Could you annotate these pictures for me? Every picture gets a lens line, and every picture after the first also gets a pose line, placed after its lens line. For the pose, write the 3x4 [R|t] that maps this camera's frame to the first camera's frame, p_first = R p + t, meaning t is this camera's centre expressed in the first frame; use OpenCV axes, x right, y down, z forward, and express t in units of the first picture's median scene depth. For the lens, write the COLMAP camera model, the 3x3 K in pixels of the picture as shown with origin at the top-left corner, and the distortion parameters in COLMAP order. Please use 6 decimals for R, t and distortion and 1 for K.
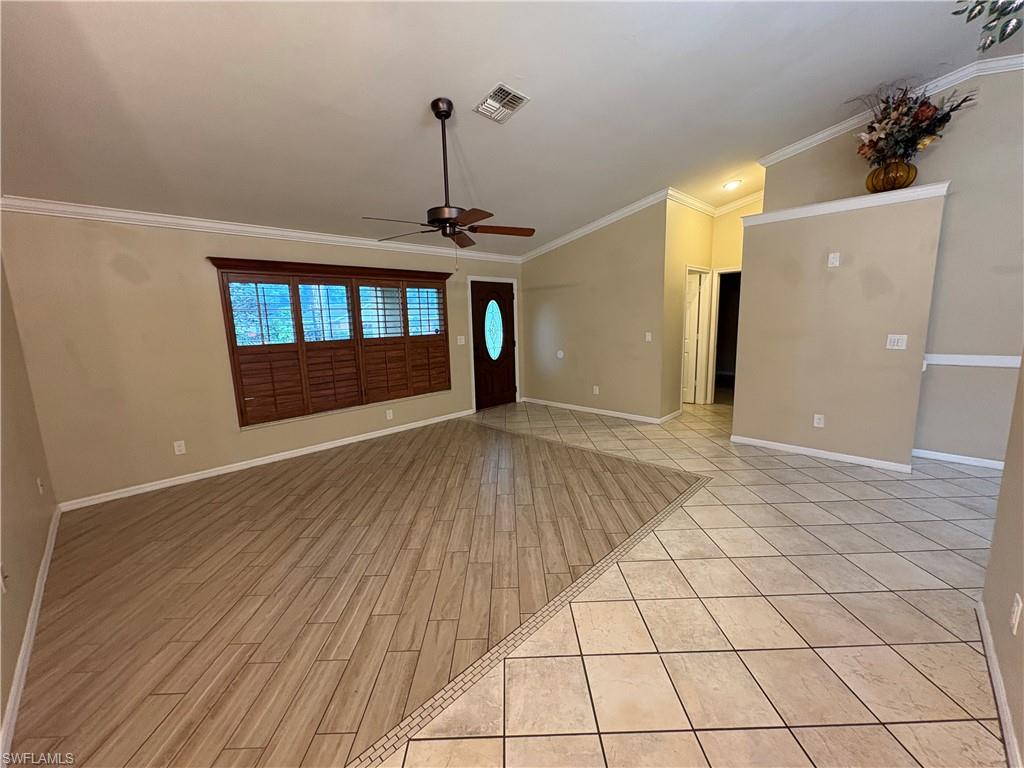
lens RADIAL K [[408.1, 0, 512.0], [0, 408.1, 384.0], [0, 0, 1]] dist [0.002774, 0.000561]
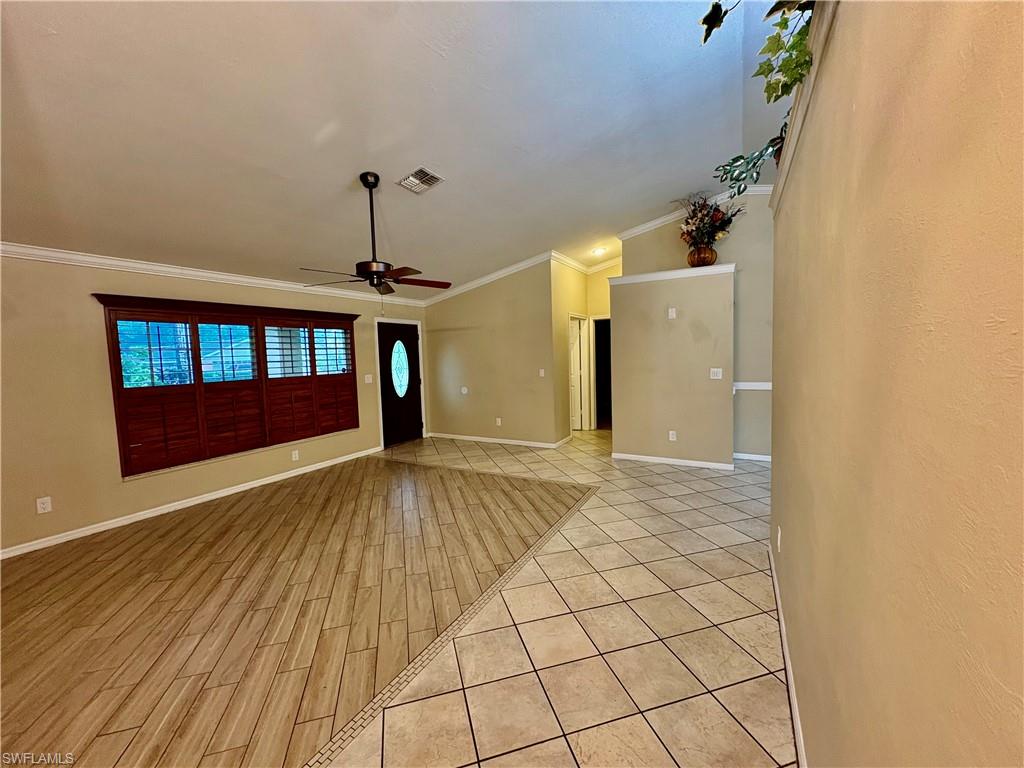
lens RADIAL K [[408.1, 0, 512.0], [0, 408.1, 384.0], [0, 0, 1]] dist [0.002774, 0.000561]
pose [[0.965443, -0.020694, 0.259791, -0.076558], [0.045195, 0.995033, -0.088696, 0.022661], [-0.256665, 0.097372, 0.961583, -0.138870]]
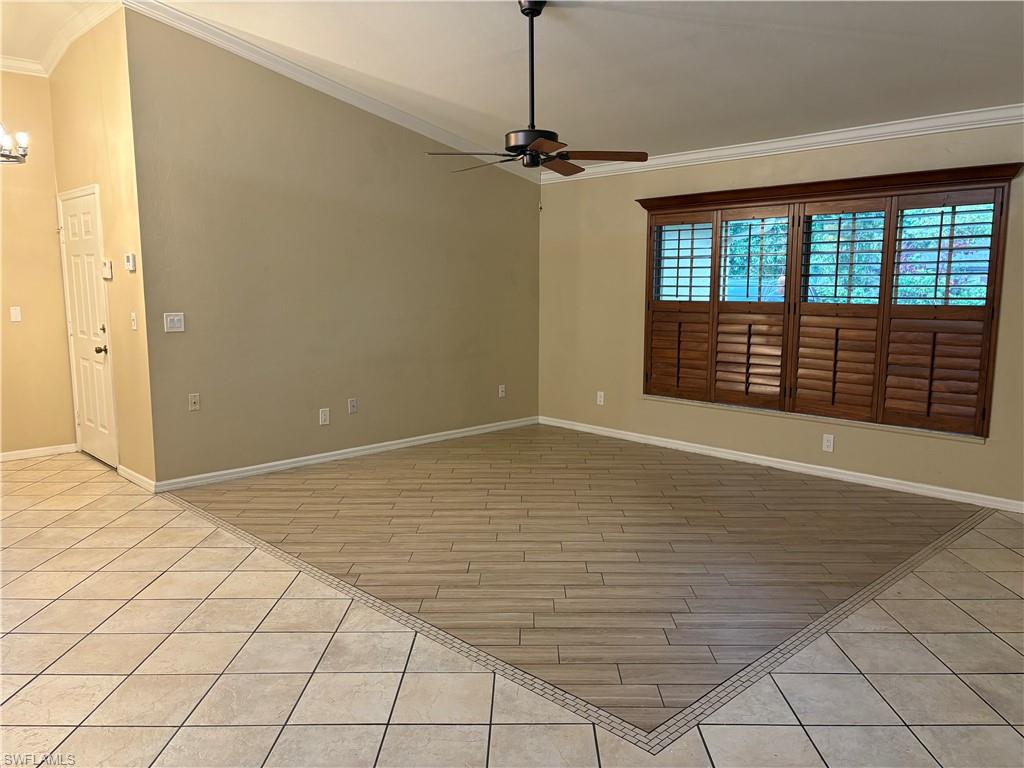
lens RADIAL K [[764.7, 0, 512.0], [0, 764.7, 384.0], [0, 0, 1]] dist [0.098140, -0.134184]
pose [[-0.026458, 0.163037, -0.986265, 1.139491], [-0.158481, 0.973449, 0.165170, -0.168015], [0.987007, 0.160674, 0.000083, 0.875091]]
